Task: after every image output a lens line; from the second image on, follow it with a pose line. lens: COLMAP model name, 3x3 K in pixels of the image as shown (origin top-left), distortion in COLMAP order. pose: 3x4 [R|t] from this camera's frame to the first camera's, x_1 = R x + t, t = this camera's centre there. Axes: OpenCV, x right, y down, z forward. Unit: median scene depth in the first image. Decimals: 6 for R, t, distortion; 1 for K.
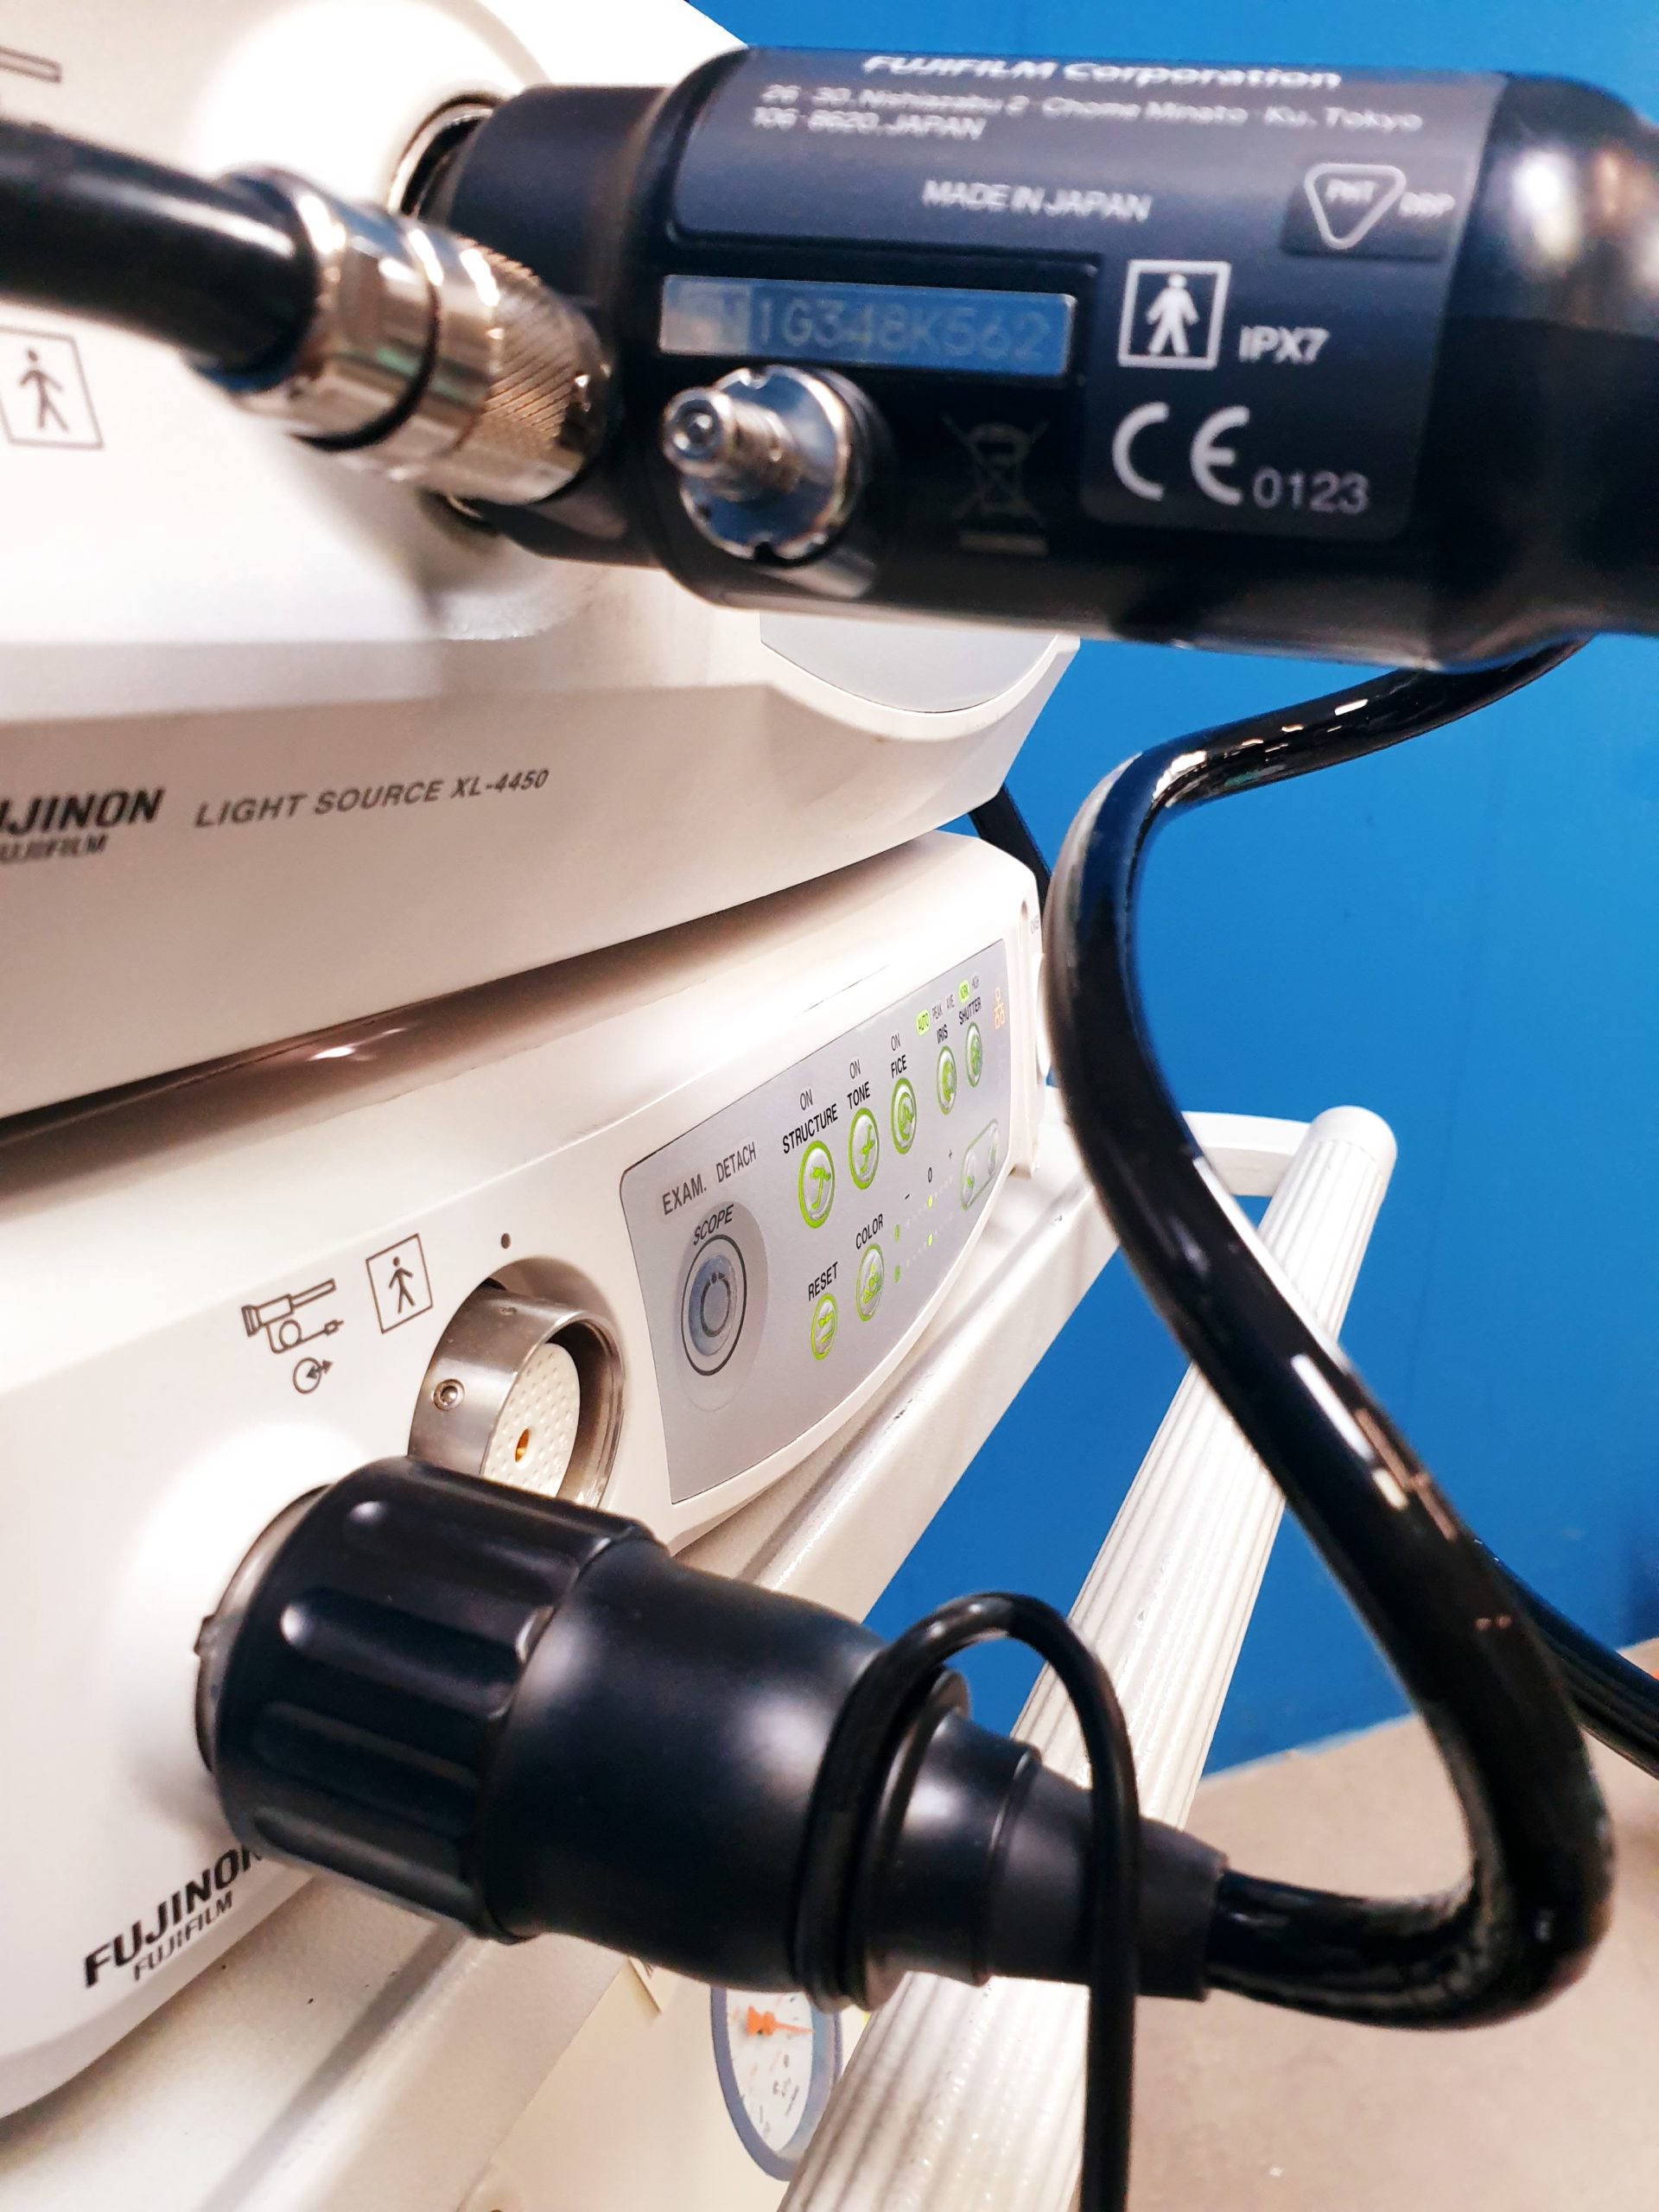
lens RADIAL K [[1739.4, 0, 829.5], [0, 1739.4, 1106.0], [0, 0, 1]] dist [-0.010781, -0.003170]
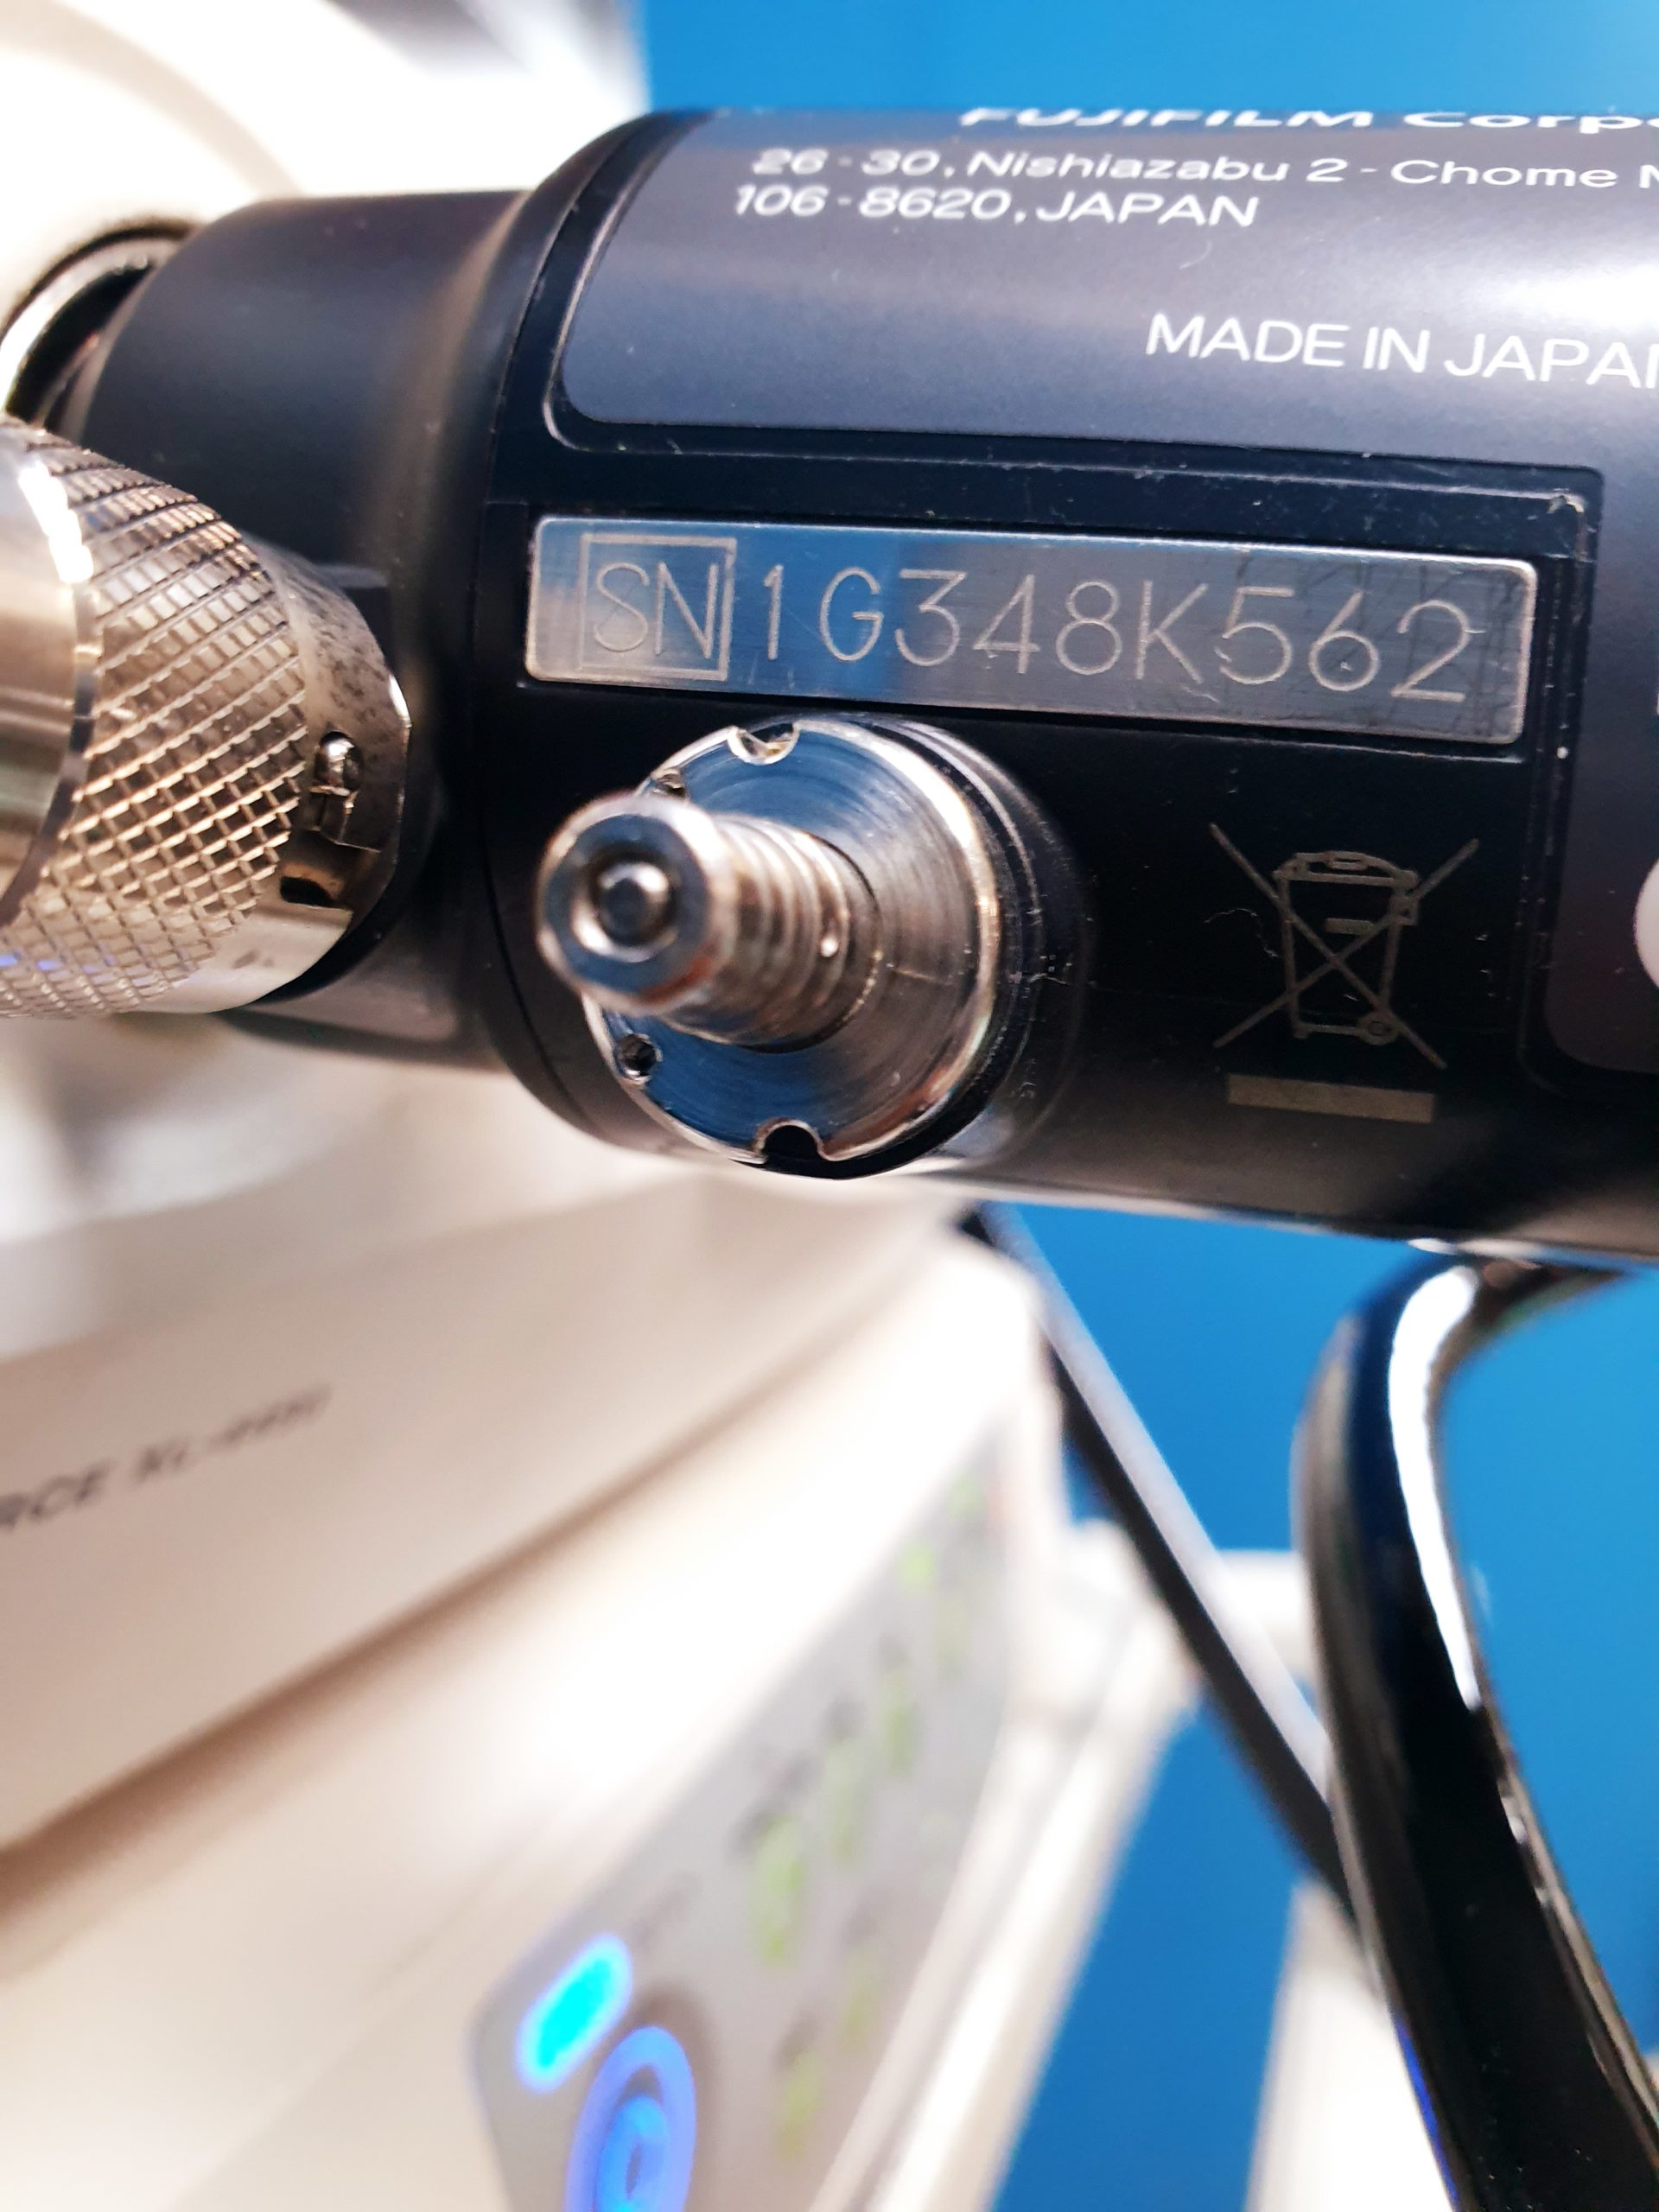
lens RADIAL K [[1807.8, 0, 829.5], [0, 1807.8, 1106.0], [0, 0, 1]] dist [-0.096094, -0.004194]
pose [[0.997419, -0.021459, 0.068518, -0.056184], [0.032103, 0.986877, -0.158250, -0.262005], [-0.064223, 0.160041, 0.985019, 0.583394]]
